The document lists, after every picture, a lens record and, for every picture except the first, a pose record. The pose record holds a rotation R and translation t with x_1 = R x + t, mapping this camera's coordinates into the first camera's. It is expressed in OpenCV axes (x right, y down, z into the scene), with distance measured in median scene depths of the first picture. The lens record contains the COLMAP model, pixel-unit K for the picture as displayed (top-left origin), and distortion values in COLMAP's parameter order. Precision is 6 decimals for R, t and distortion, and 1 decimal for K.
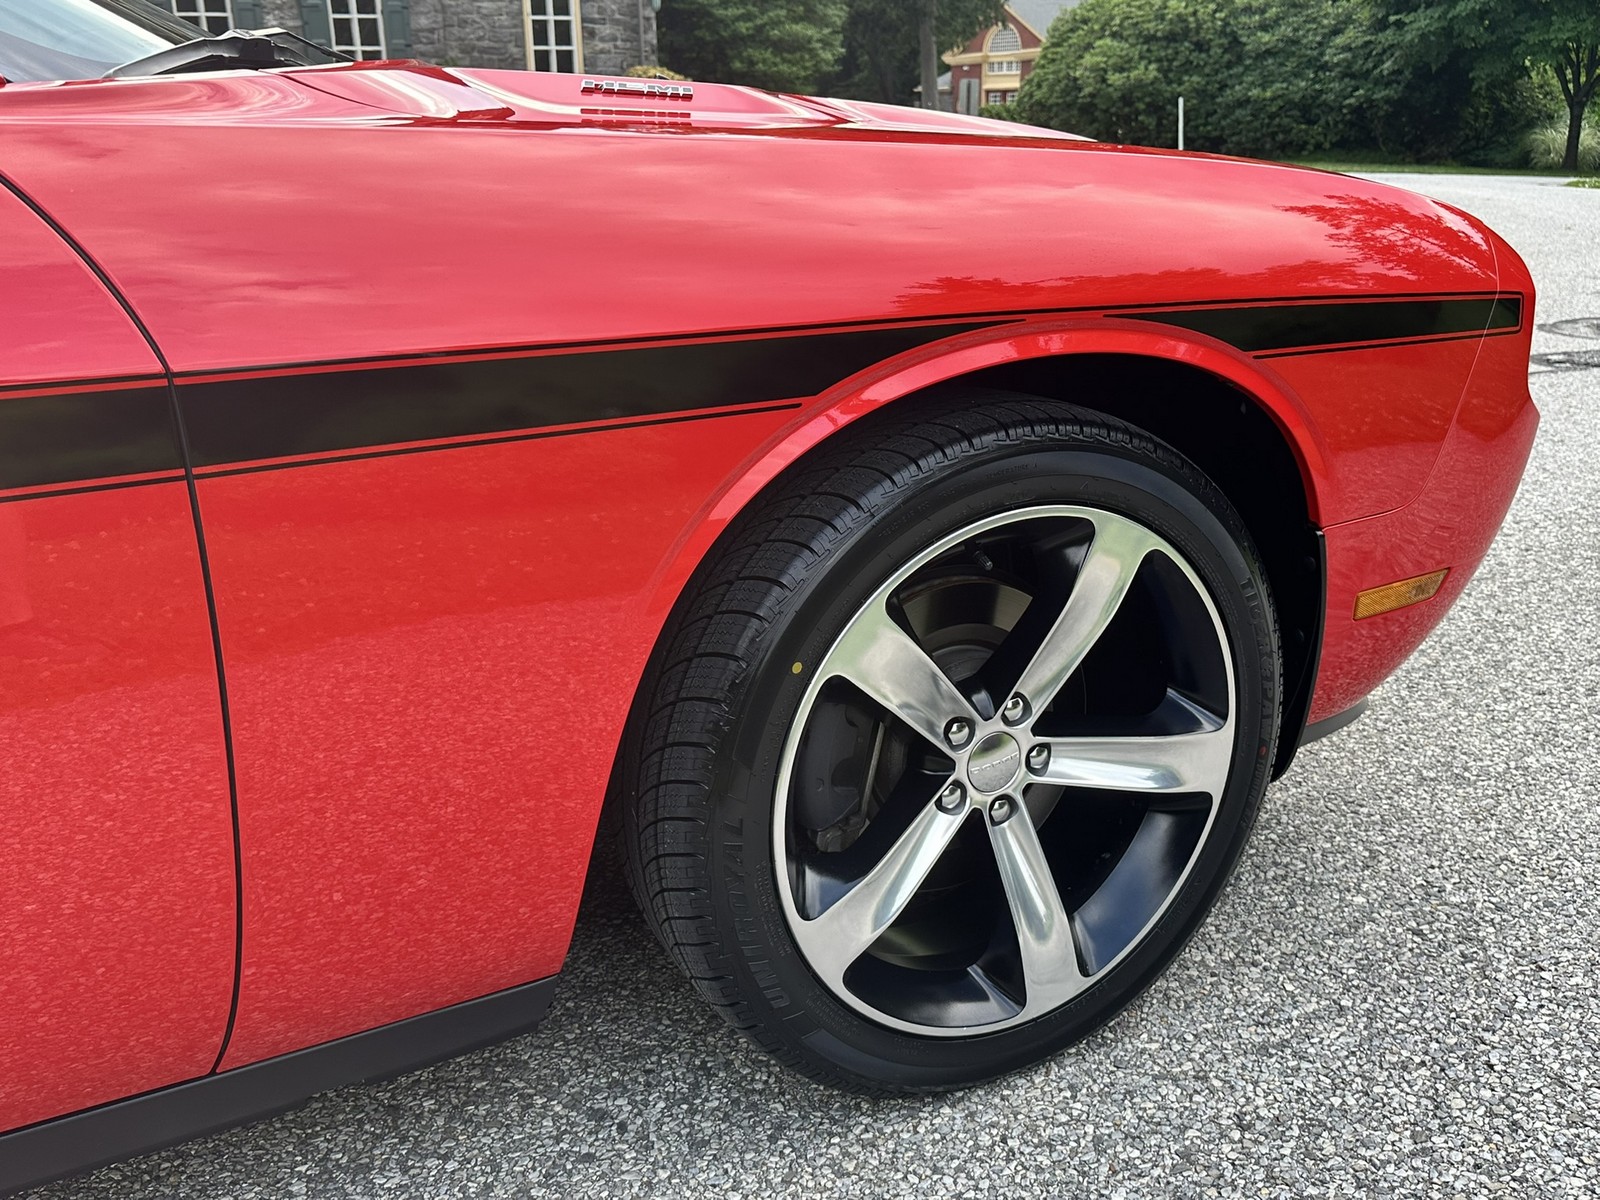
lens RADIAL K [[1345.8, 0, 800.0], [0, 1345.8, 600.0], [0, 0, 1]] dist [0.118716, -0.149281]
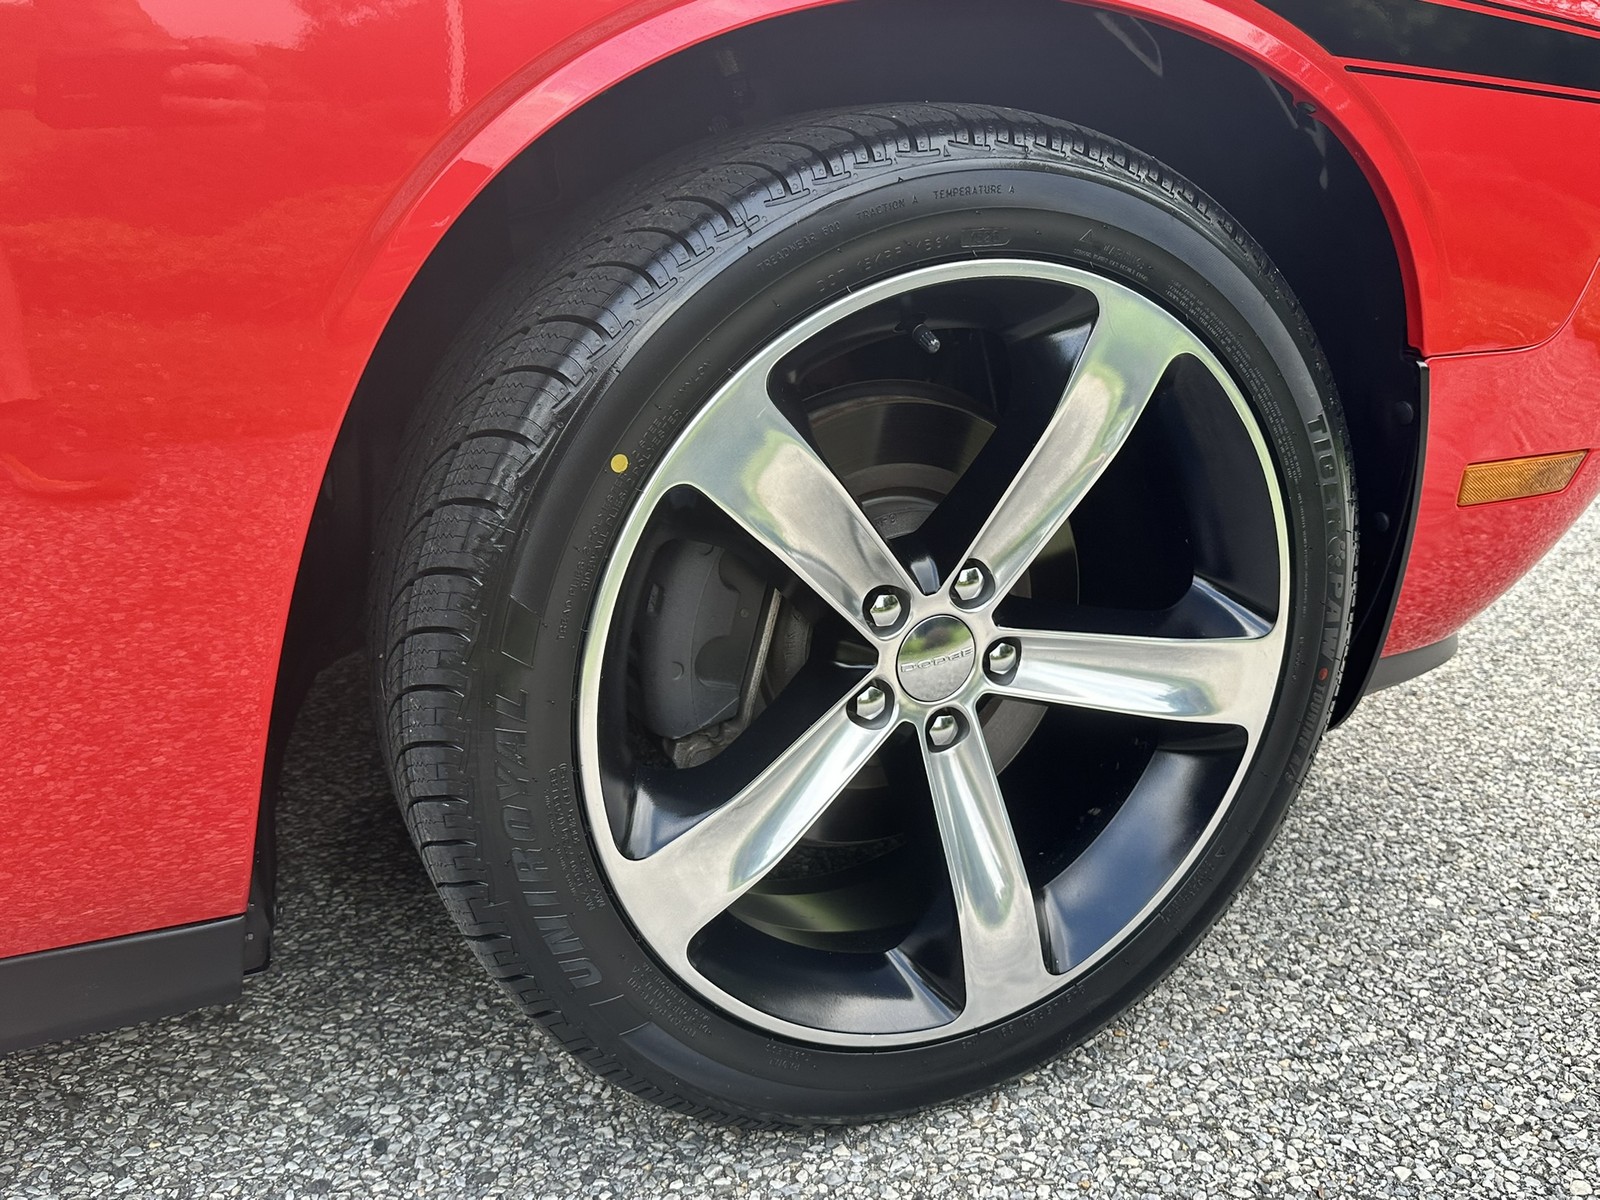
lens RADIAL K [[1364.5, 0, 793.2], [0, 1364.5, 604.4], [0, 0, 1]] dist [0.024579, -0.003036]
pose [[0.998129, 0.053922, -0.028815, 0.084530], [-0.054102, 0.998520, -0.005498, 0.095298], [0.028476, 0.007047, 0.999570, 0.285330]]
